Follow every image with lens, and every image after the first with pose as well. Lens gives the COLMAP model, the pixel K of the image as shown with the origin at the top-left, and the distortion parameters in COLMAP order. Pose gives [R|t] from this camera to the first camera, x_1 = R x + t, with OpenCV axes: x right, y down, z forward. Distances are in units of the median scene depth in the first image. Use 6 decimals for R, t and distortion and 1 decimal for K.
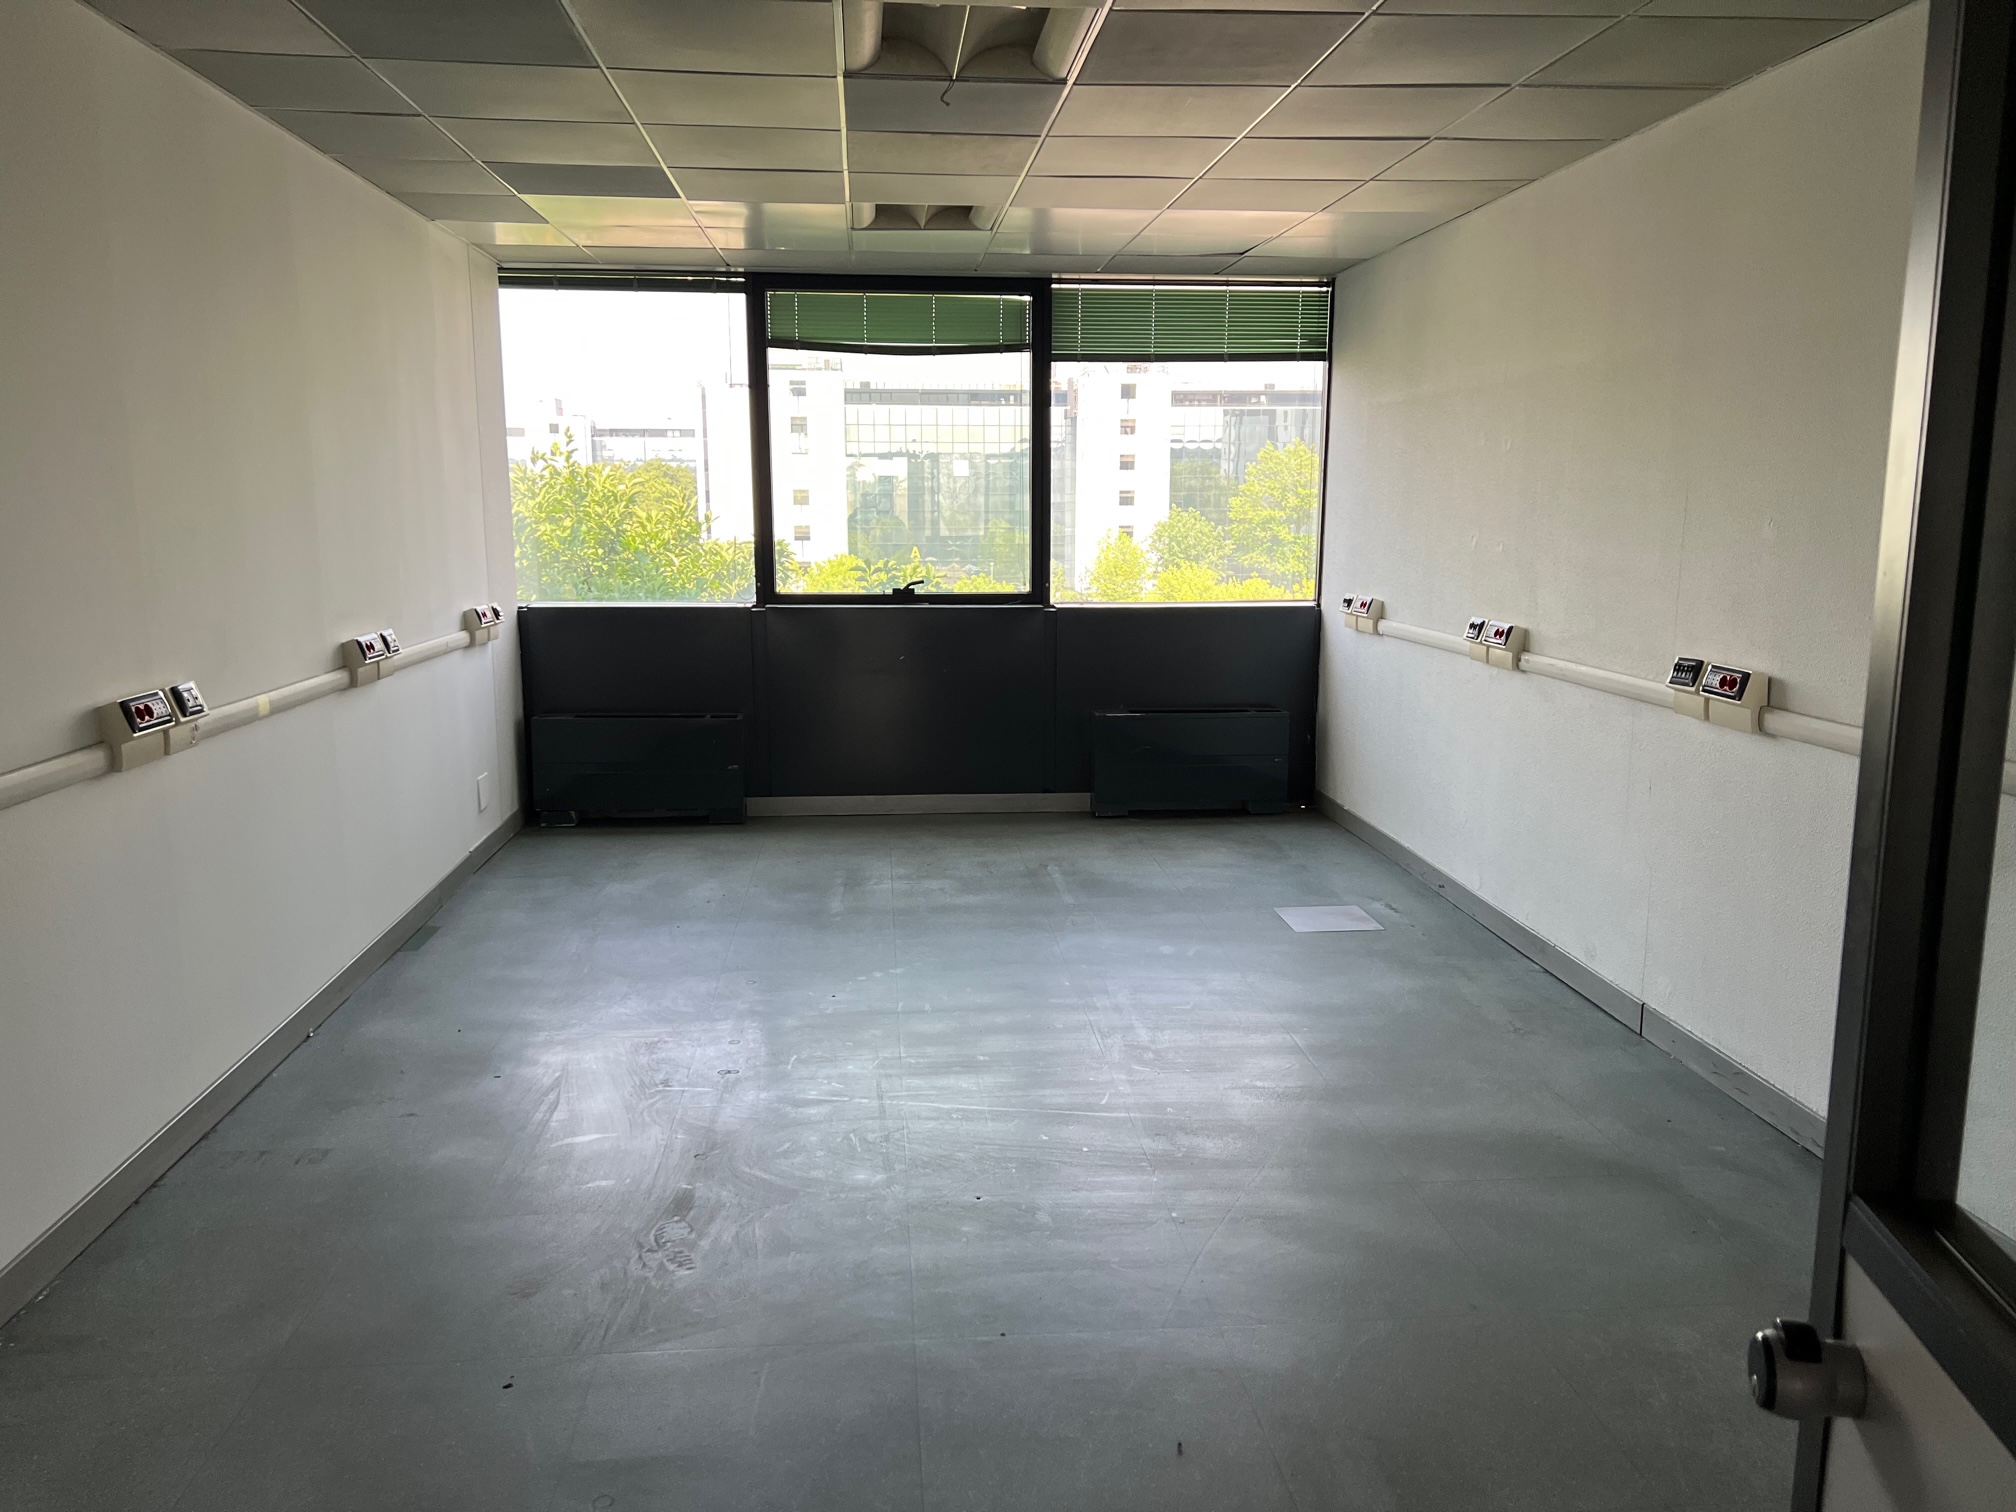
lens RADIAL K [[1585.5, 0, 1008.0], [0, 1585.5, 756.0], [0, 0, 1]] dist [0.000308, -0.000834]
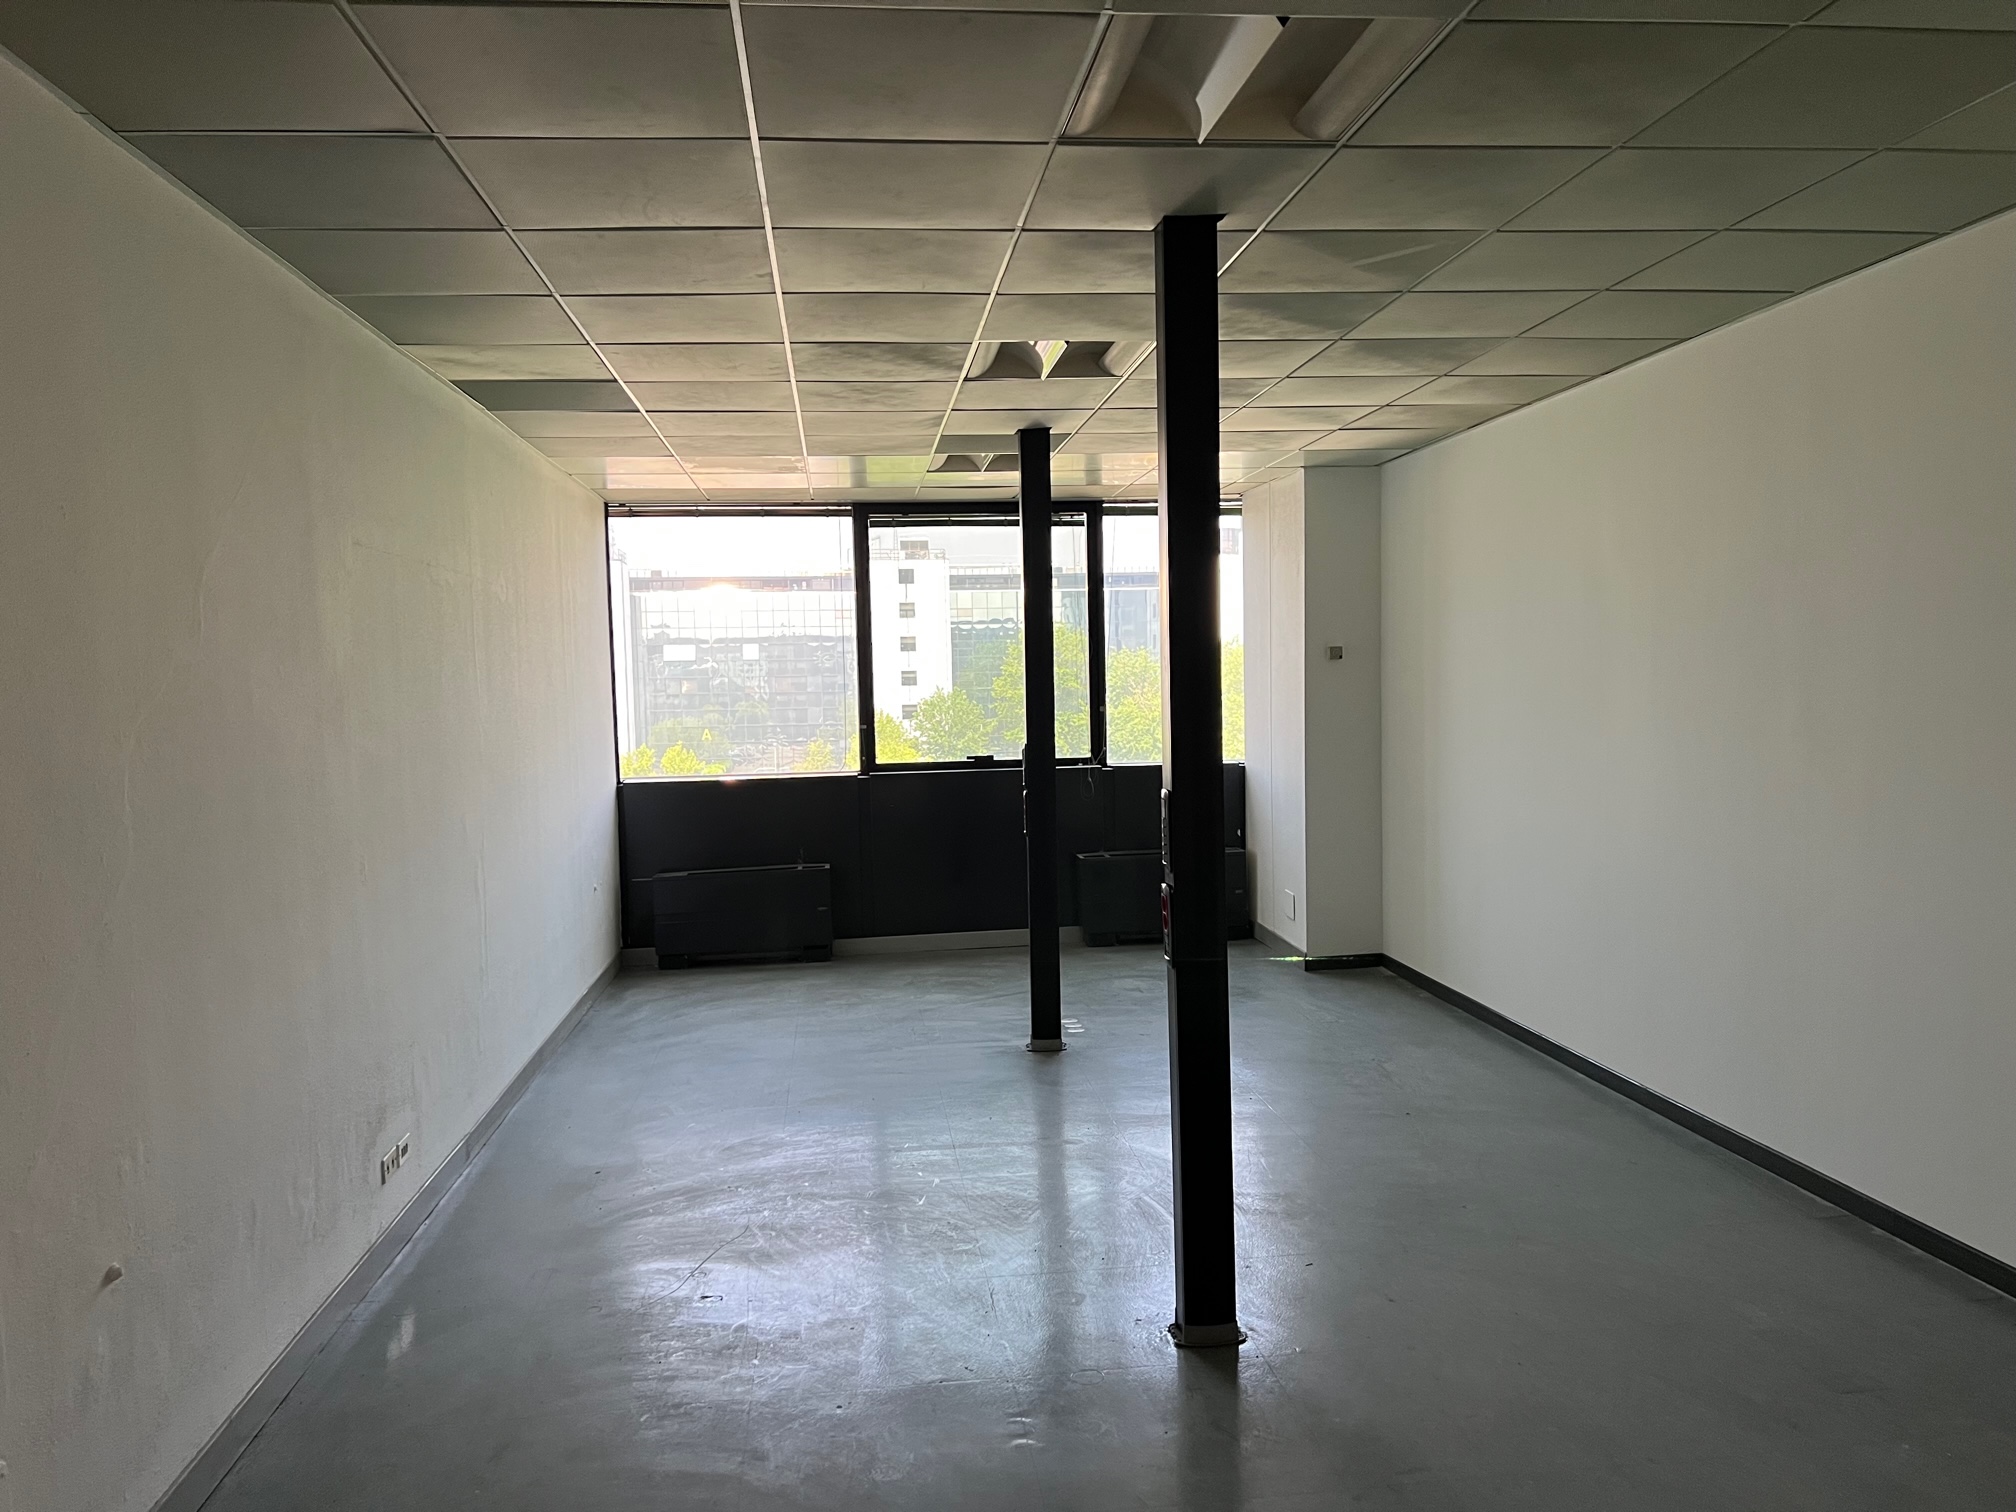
lens RADIAL K [[1585.5, 0, 1008.0], [0, 1585.5, 756.0], [0, 0, 1]] dist [0.000308, -0.000834]
pose [[0.987309, -0.029126, 0.156117, -0.200243], [0.046280, 0.993138, -0.107399, 0.023112], [-0.151917, 0.113261, 0.981882, -0.178479]]
